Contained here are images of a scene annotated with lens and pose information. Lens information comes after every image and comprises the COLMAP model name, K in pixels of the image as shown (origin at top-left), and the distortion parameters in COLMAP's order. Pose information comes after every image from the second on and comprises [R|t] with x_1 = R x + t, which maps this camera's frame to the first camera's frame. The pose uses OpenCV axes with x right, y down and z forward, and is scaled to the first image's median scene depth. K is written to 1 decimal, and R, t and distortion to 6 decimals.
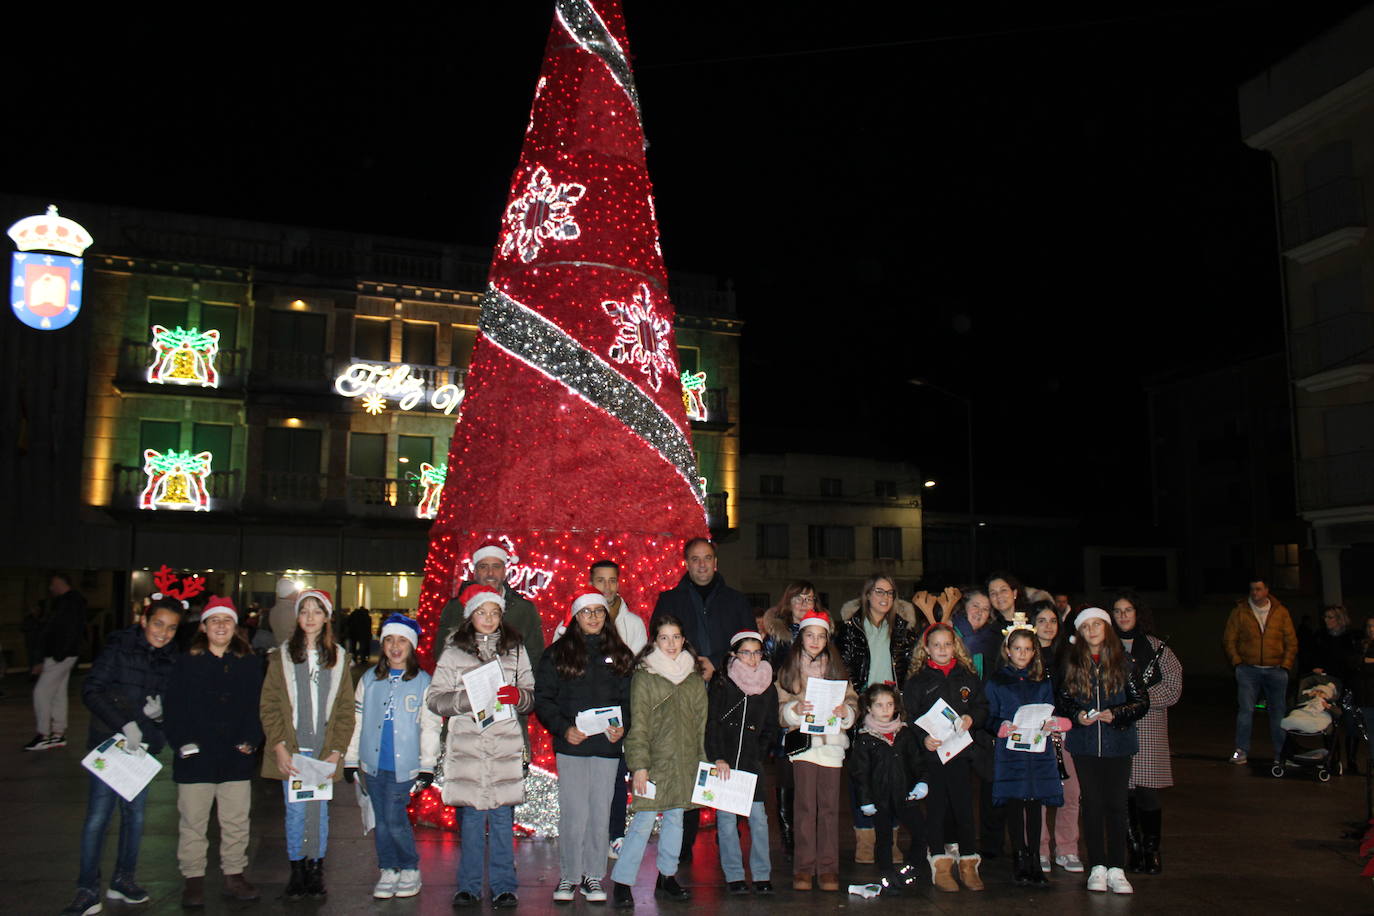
lens RADIAL K [[1139.3, 0, 690.9], [0, 1139.3, 453.5], [0, 0, 1]] dist [-0.171731, 0.153954]
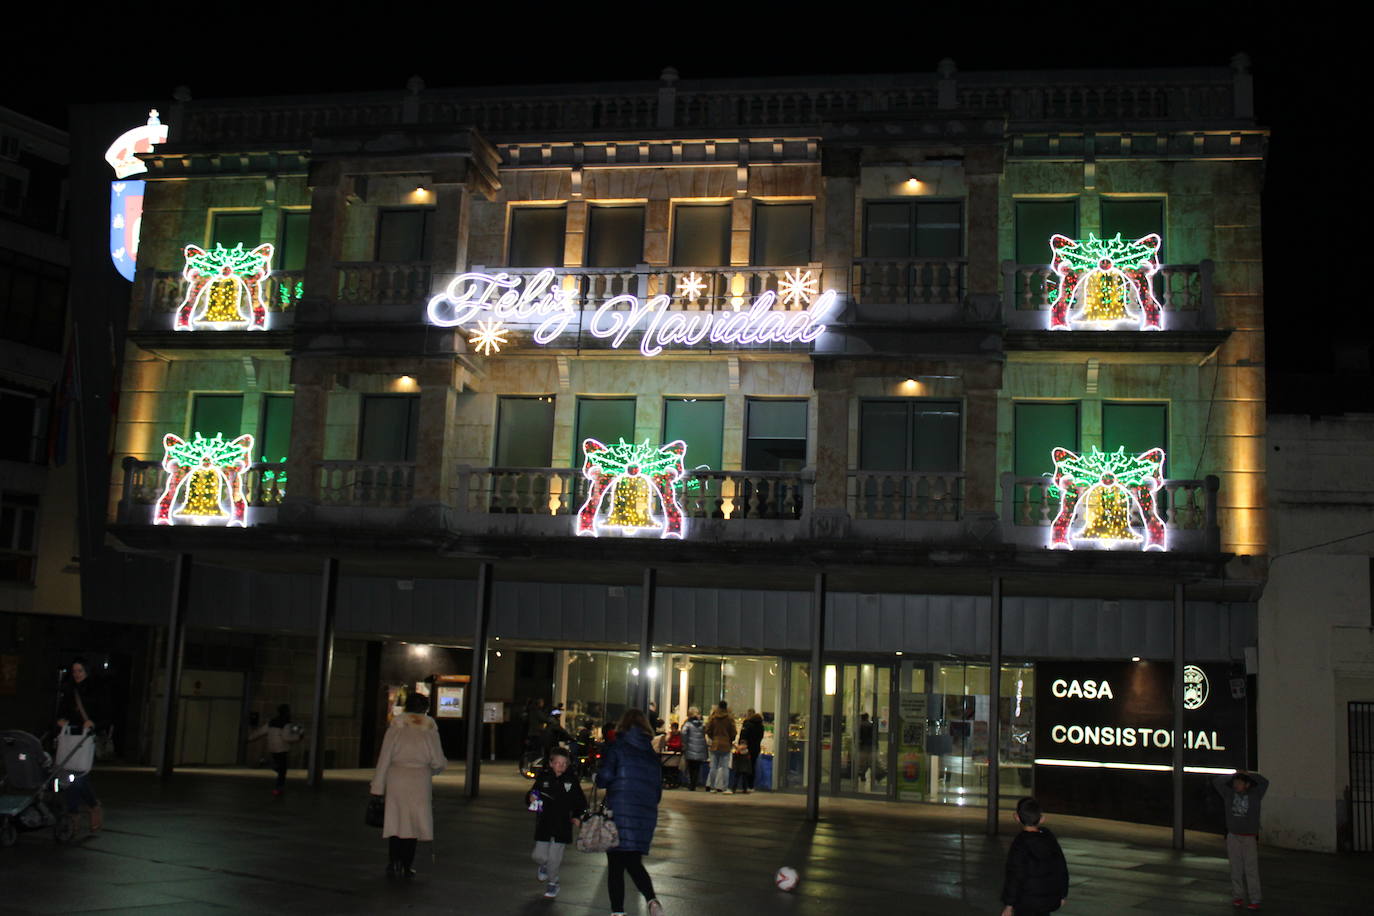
lens RADIAL K [[1461.7, 0, 687.0], [0, 1461.7, 458.0], [0, 0, 1]] dist [-0.092269, 0.008292]
pose [[0.823845, -0.055517, -0.564090, 0.236112], [0.026935, 0.997902, -0.058875, 0.069012], [0.566175, 0.033310, 0.823612, 0.476741]]
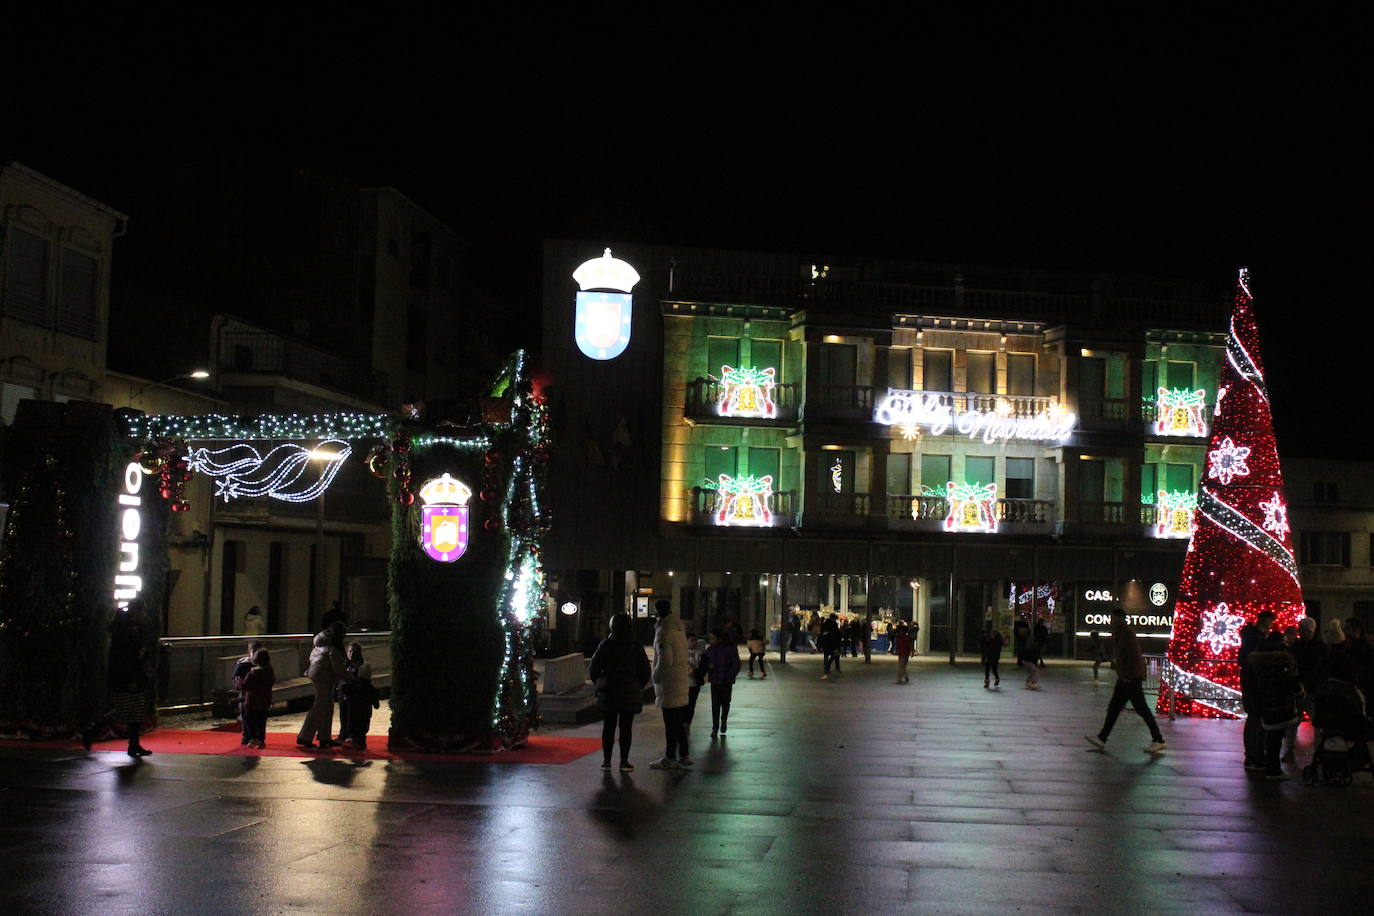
lens RADIAL K [[1686.4, 0, 715.0], [0, 1686.4, 459.4], [0, 0, 1]] dist [-0.046729, -0.014434]
pose [[0.977704, 0.007465, -0.209854, -0.126862], [0.004357, 0.998432, 0.055816, -0.118587], [0.209941, -0.055486, 0.976138, -0.737346]]
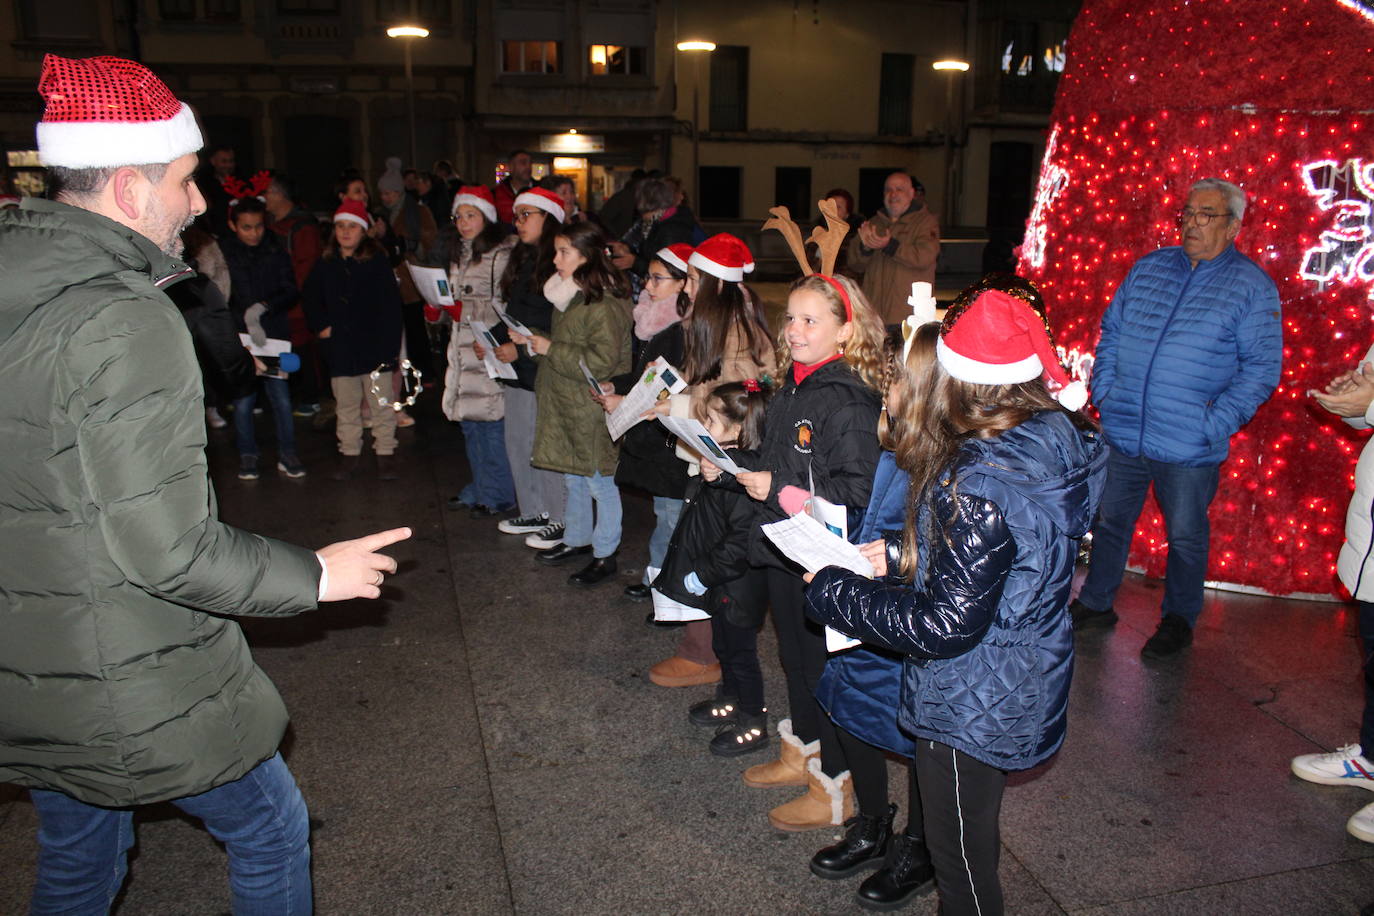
lens RADIAL K [[1139.3, 0, 690.9], [0, 1139.3, 453.5], [0, 0, 1]] dist [-0.171731, 0.153954]
pose [[0.179152, 0.232385, -0.955982, 0.138825], [0.116911, 0.959789, 0.255220, 0.017500], [0.976850, -0.157488, 0.144780, 0.164063]]
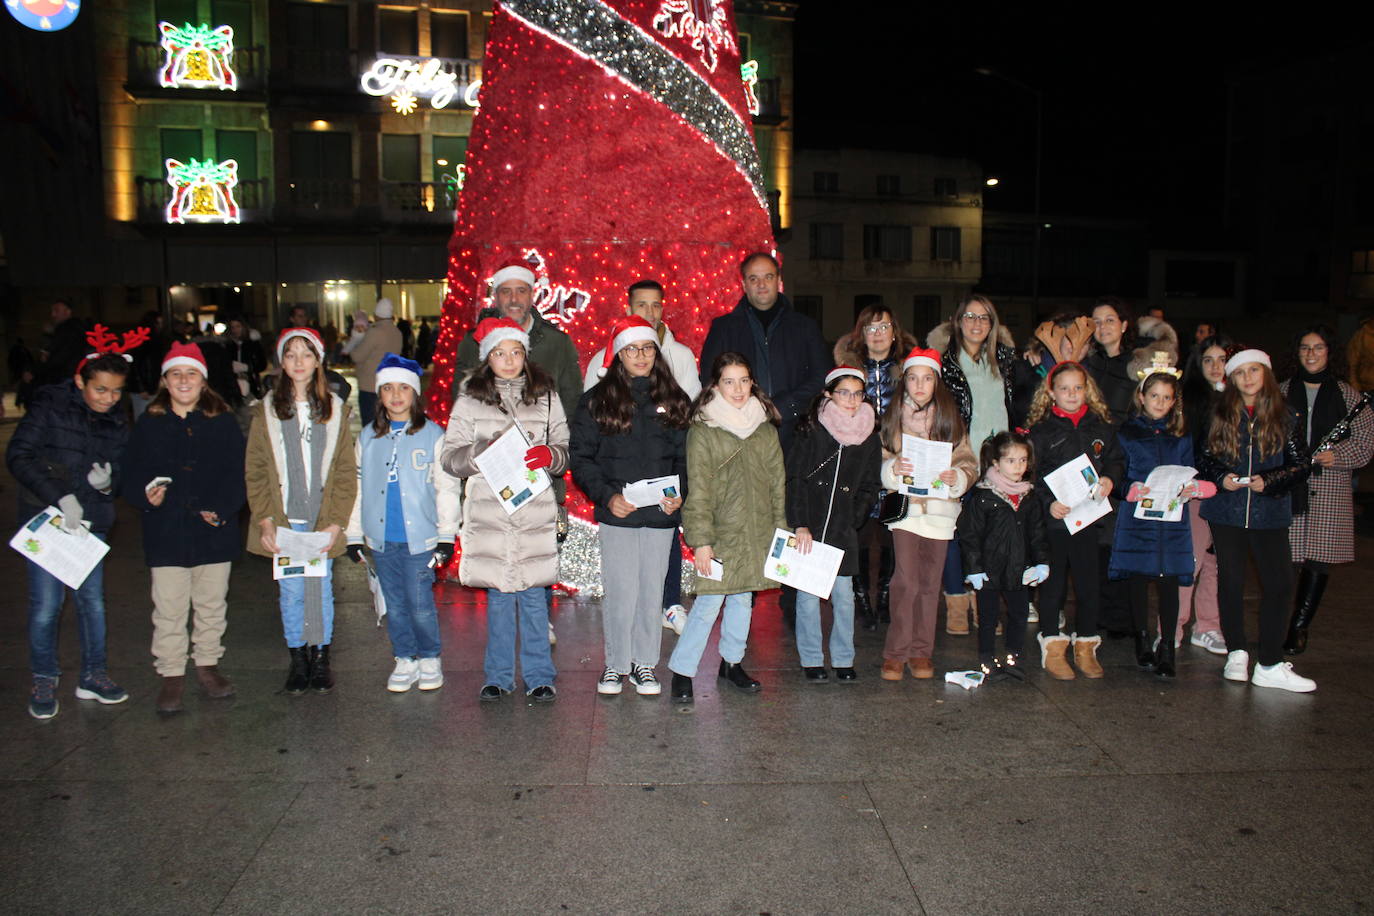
lens RADIAL K [[1139.3, 0, 690.9], [0, 1139.3, 453.5], [0, 0, 1]] dist [-0.171731, 0.153954]
pose [[0.999092, -0.000434, -0.042597, -0.002978], [0.011497, 0.965585, 0.259833, 0.000602], [0.041018, -0.260087, 0.964714, 0.039899]]
